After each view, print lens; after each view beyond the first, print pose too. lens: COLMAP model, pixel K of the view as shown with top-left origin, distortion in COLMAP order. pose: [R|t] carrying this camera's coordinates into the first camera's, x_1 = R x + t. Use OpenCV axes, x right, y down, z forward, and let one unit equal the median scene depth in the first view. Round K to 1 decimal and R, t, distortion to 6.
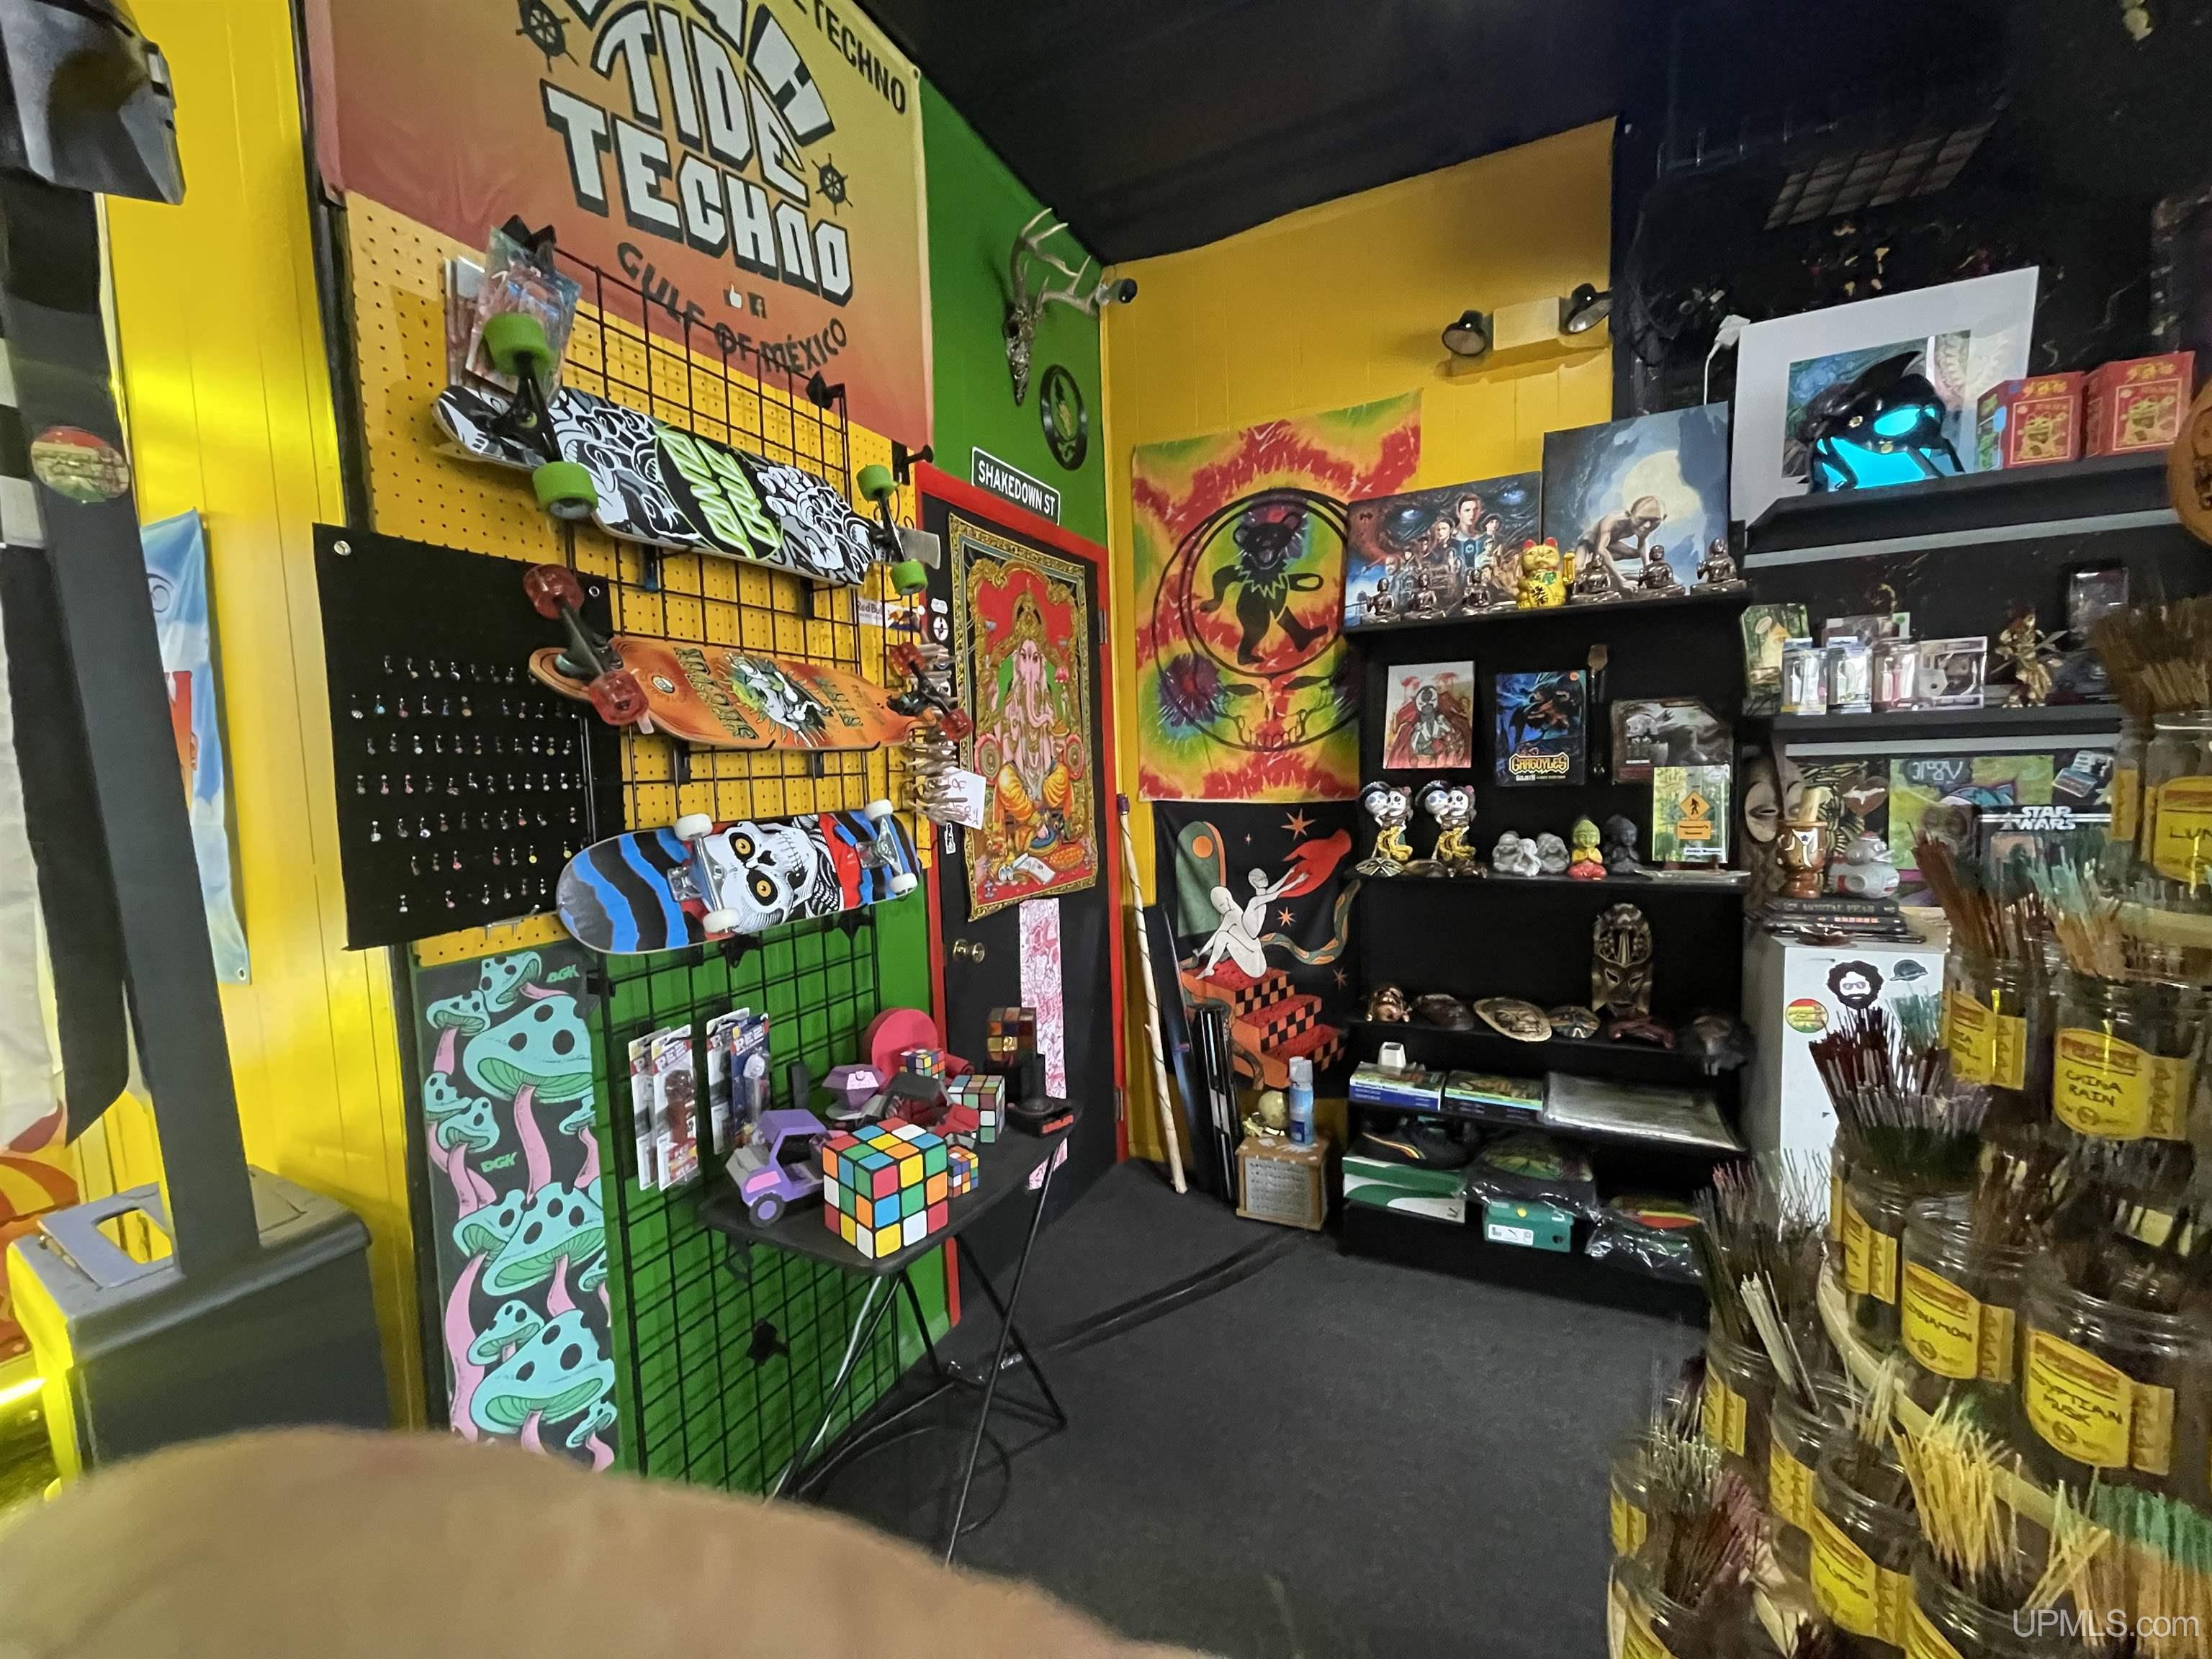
lens RADIAL K [[889.5, 0, 1102.5], [0, 889.5, 833.9], [0, 0, 1]] dist [-0.002409, 0.001214]
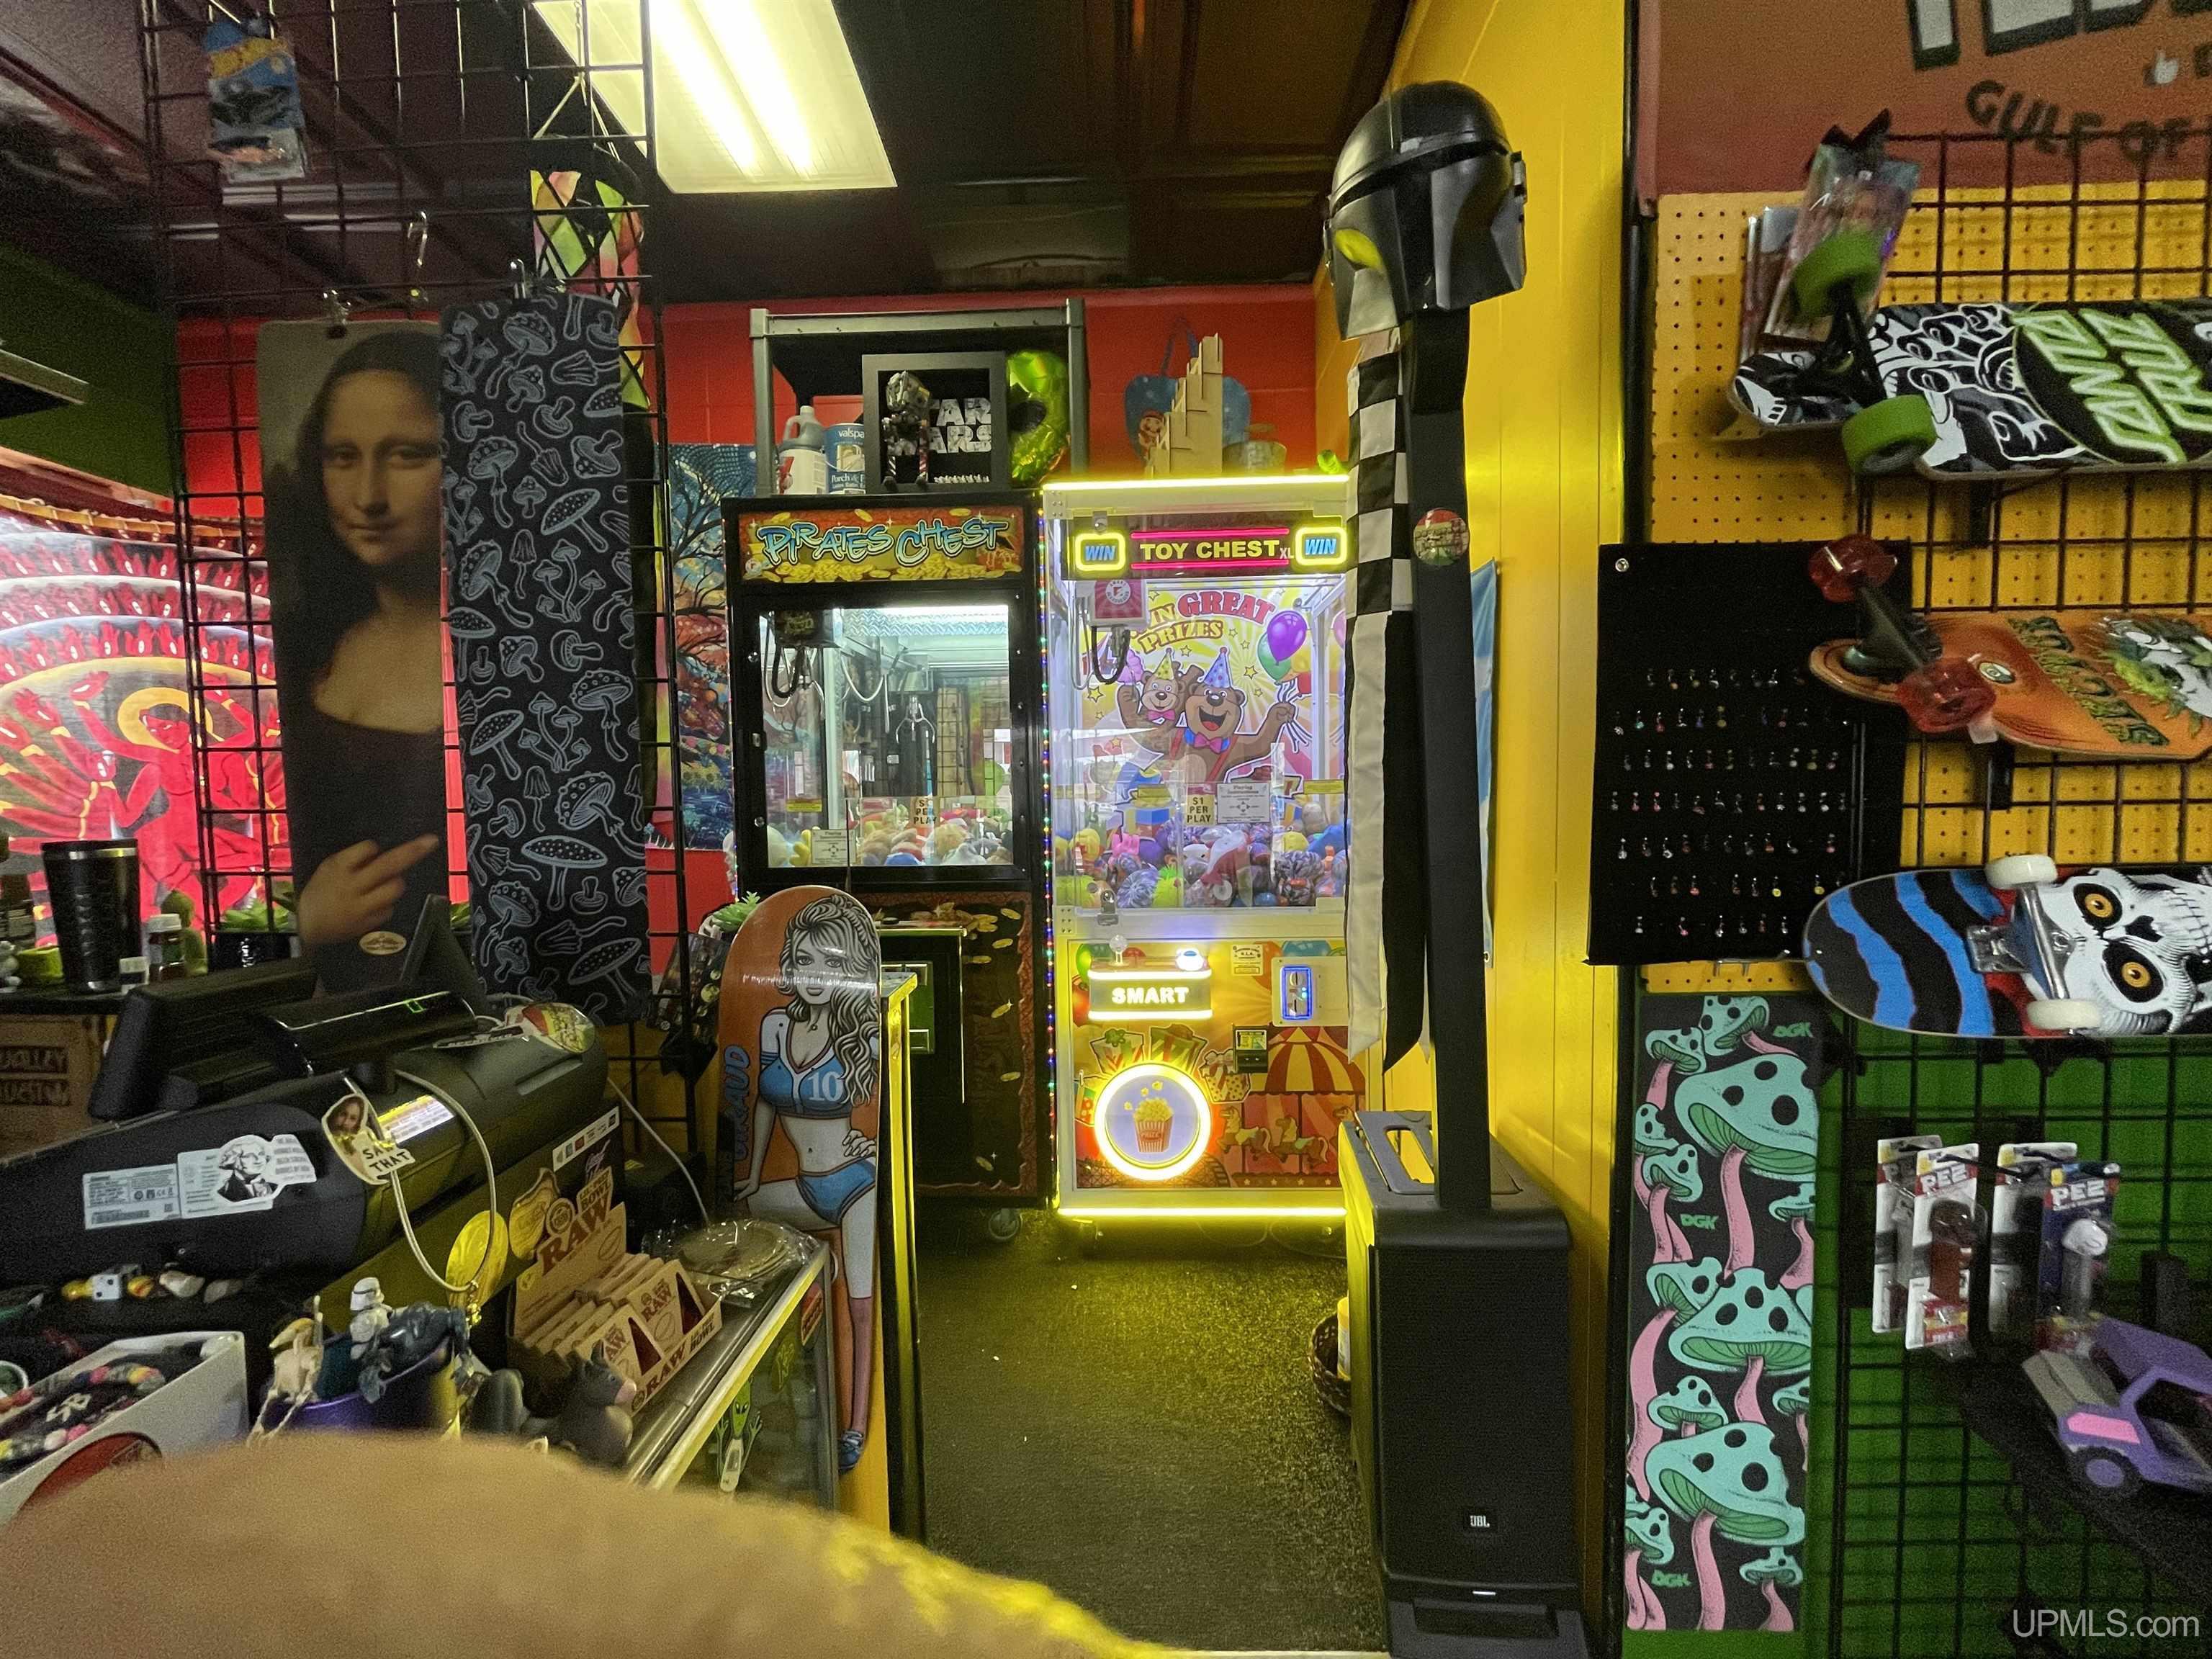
lens RADIAL K [[889.5, 0, 1104.7], [0, 889.5, 834.7], [0, 0, 1]] dist [-0.002409, 0.001214]
pose [[0.430989, 0.071370, -0.899530, -0.152928], [-0.071265, 0.996446, 0.044915, -0.018532], [0.899539, 0.044747, 0.434544, 0.045233]]
